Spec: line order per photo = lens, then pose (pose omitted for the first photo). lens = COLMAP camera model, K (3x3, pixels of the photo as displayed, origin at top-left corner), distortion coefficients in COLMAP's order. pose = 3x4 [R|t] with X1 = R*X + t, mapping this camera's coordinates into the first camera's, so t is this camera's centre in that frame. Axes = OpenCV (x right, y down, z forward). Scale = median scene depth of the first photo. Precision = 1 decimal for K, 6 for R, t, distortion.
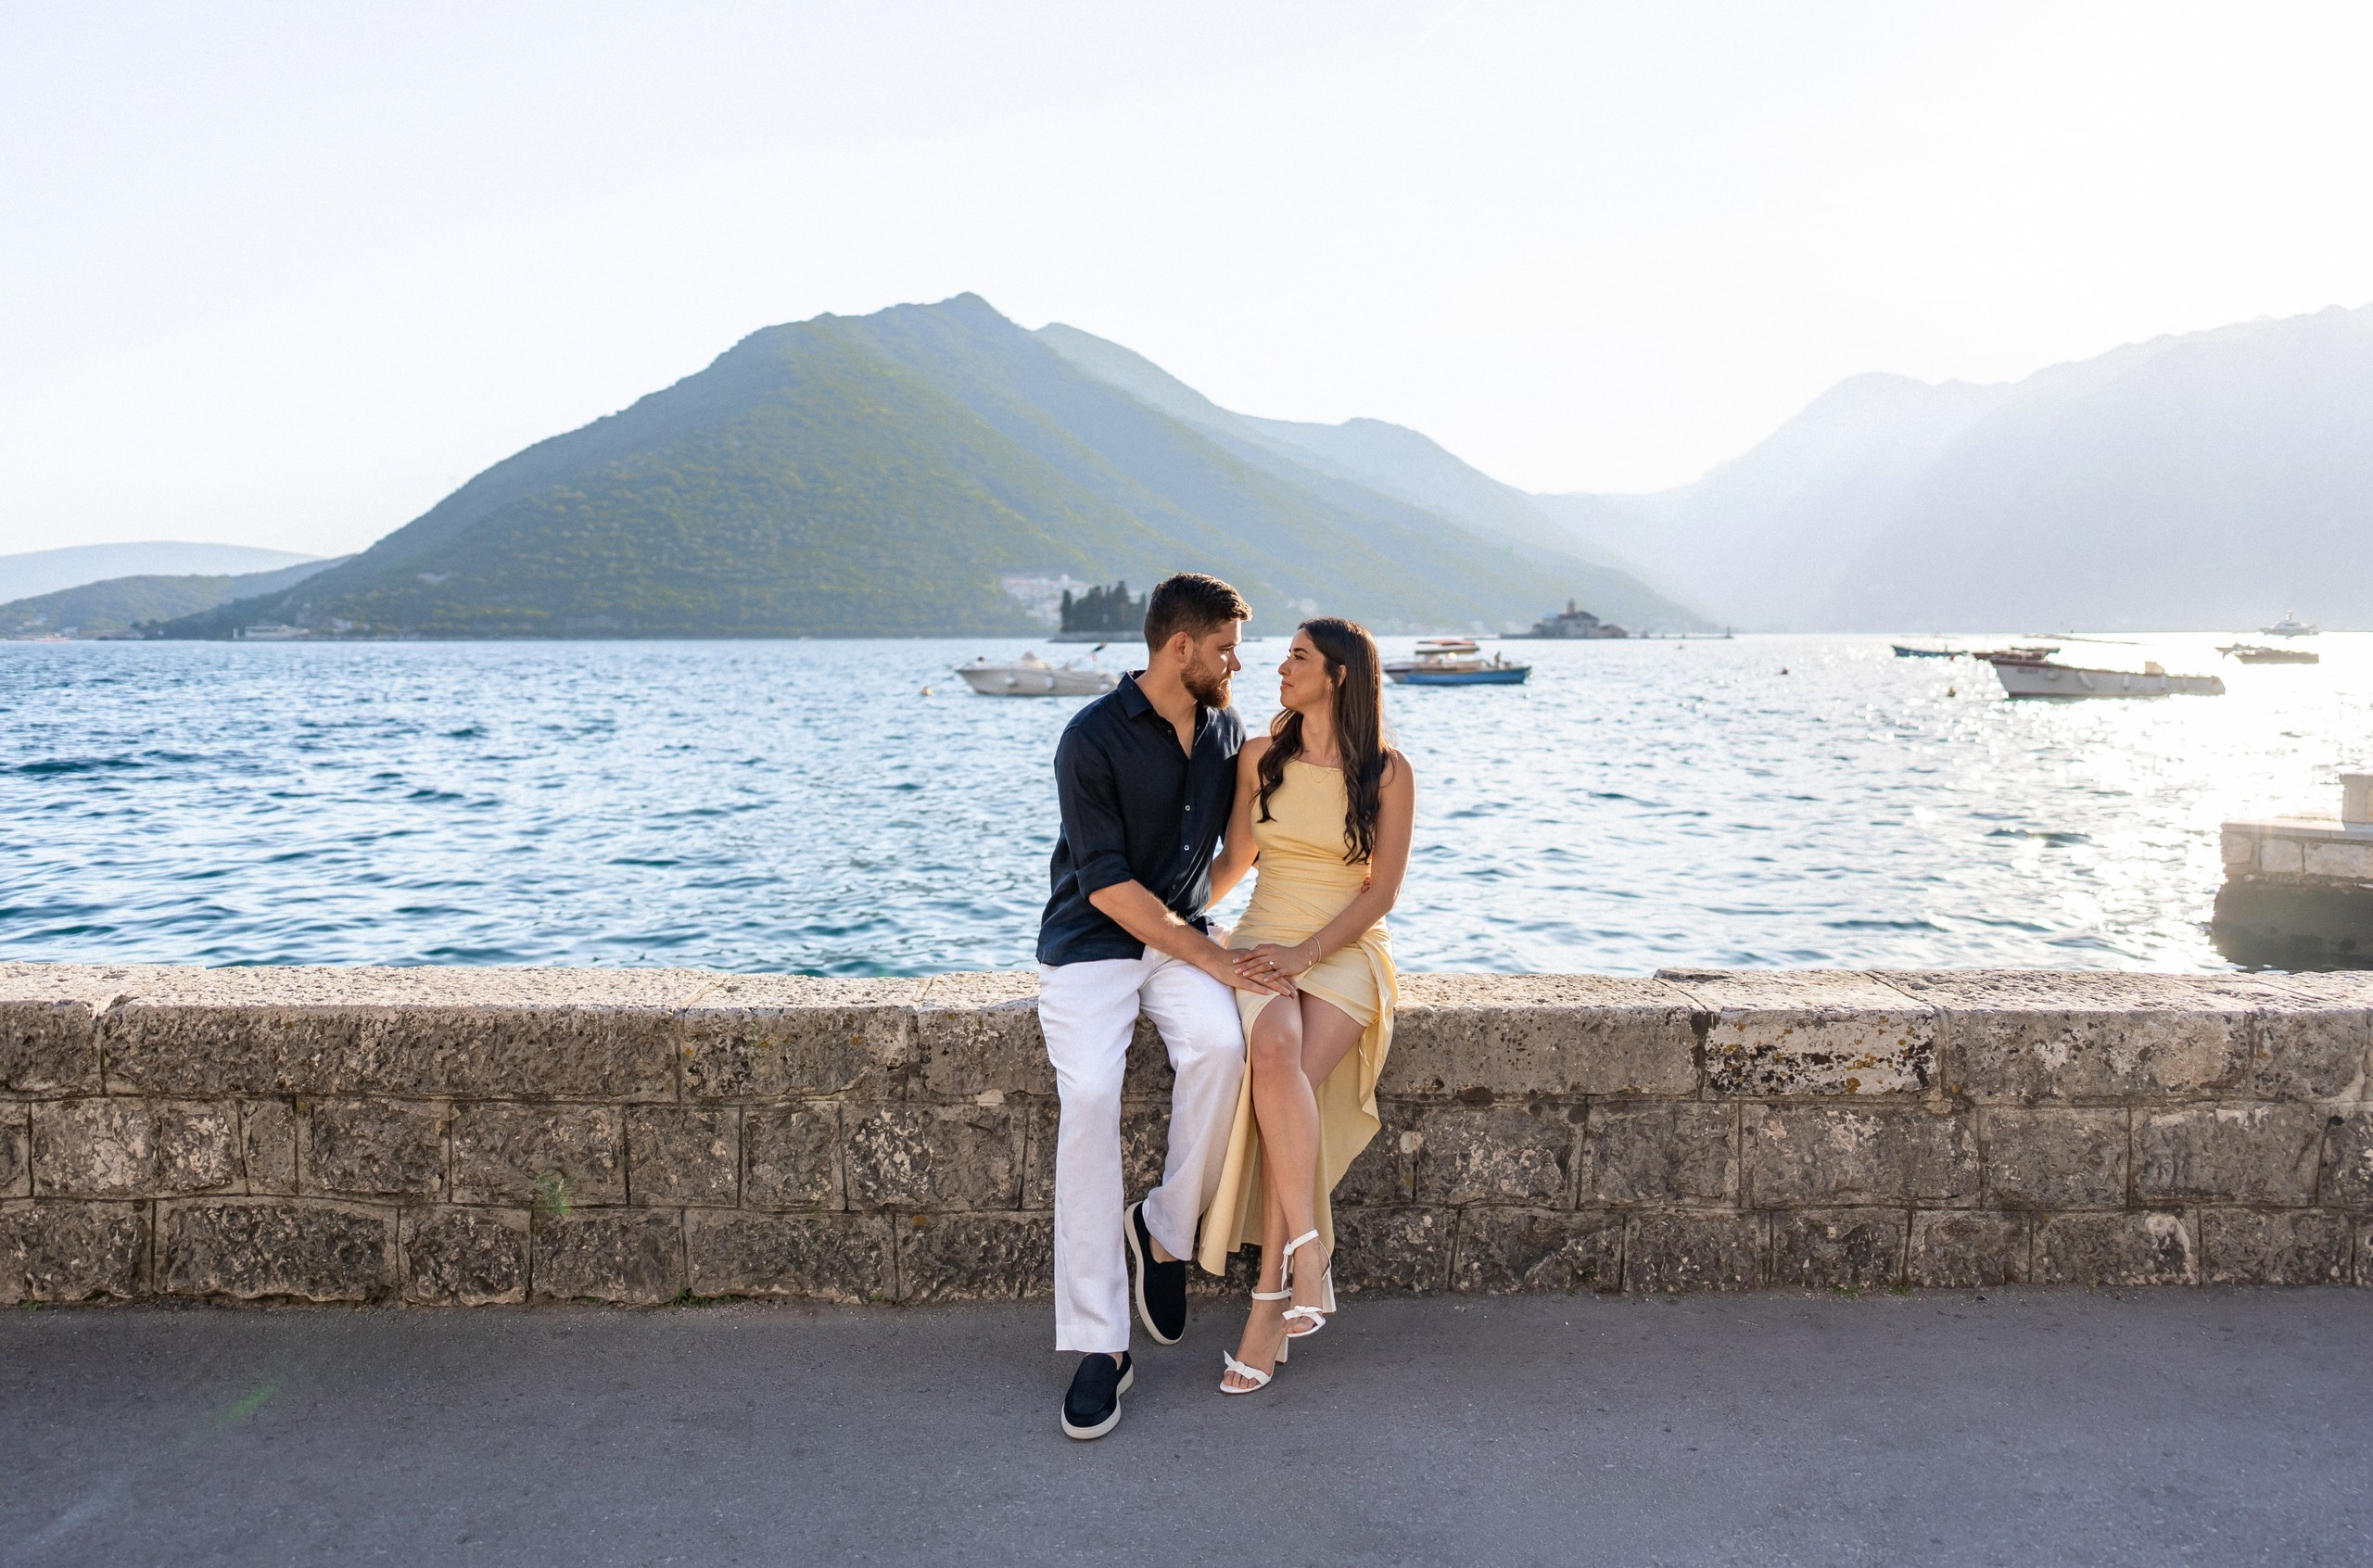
lens RADIAL K [[1697.3, 0, 1189.6], [0, 1697.3, 871.2], [0, 0, 1]] dist [0.001116, 0.000550]
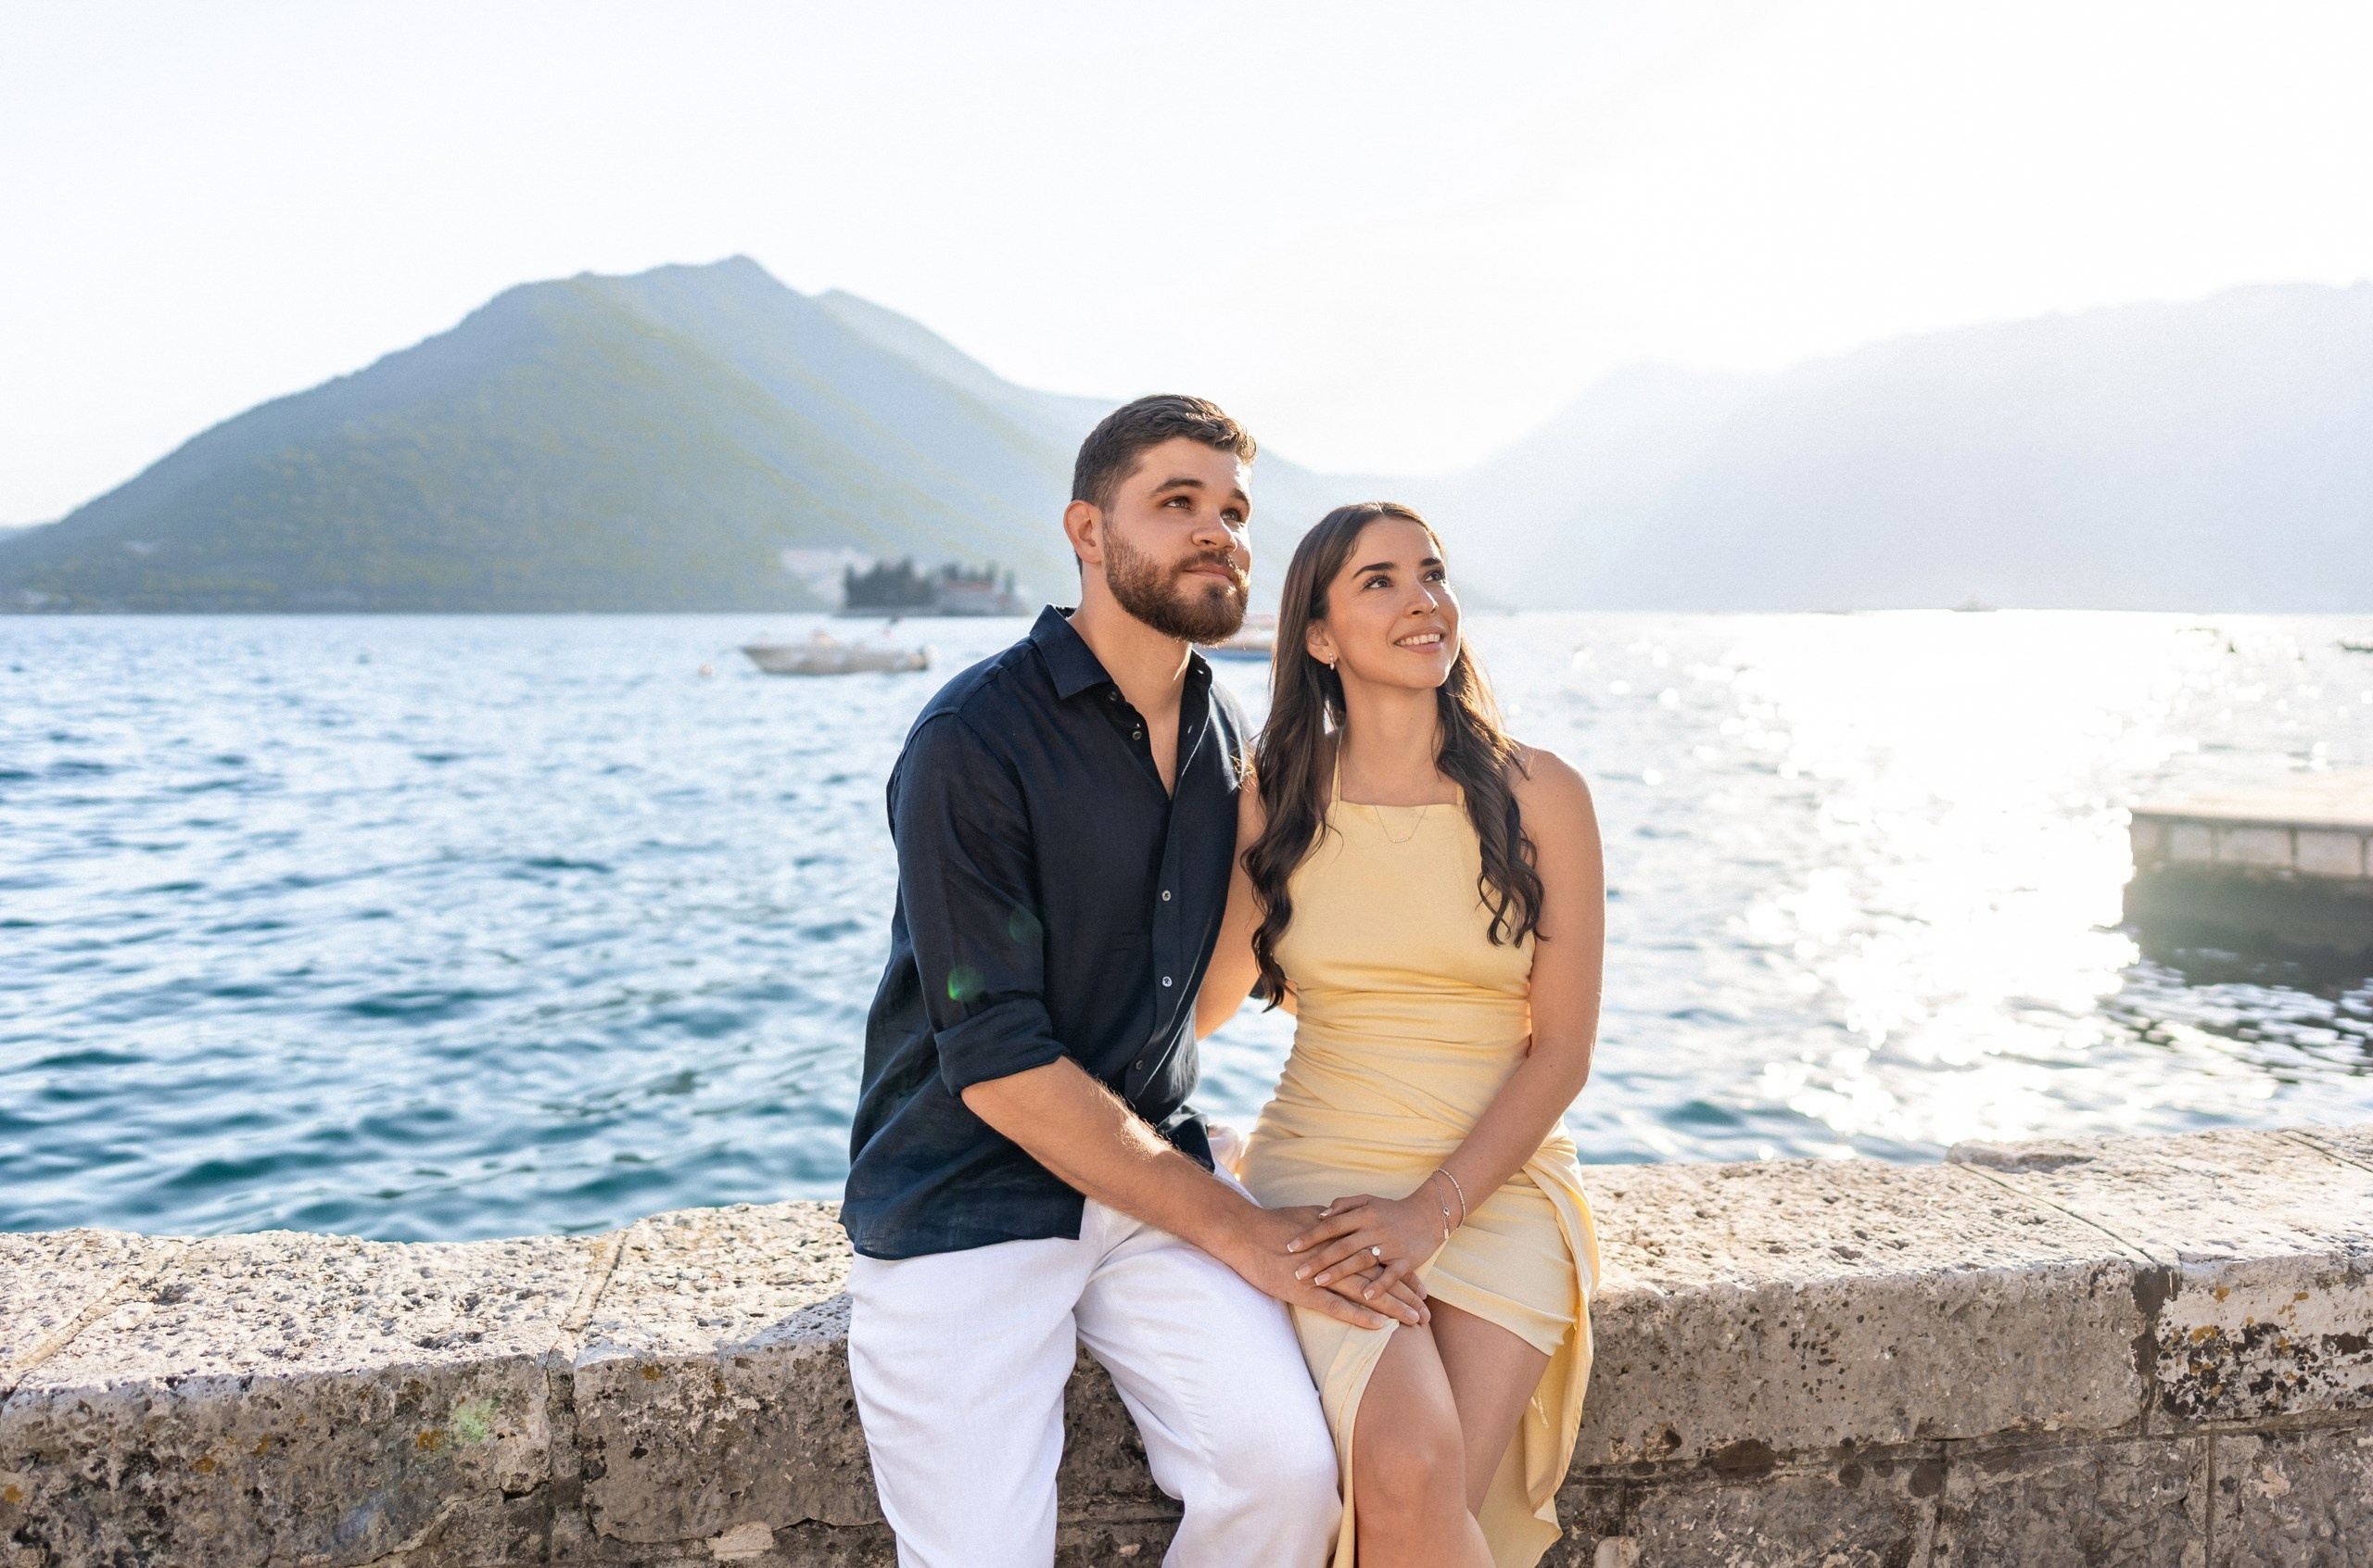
lens RADIAL K [[1638.3, 0, 1181.9], [0, 1638.3, 797.3], [0, 0, 1]] dist [-0.000124, -0.000276]
pose [[0.991761, -0.011114, 0.127616, -0.053867], [0.014746, 0.999512, -0.027553, -0.051342], [-0.127248, 0.029208, 0.991441, 0.538290]]
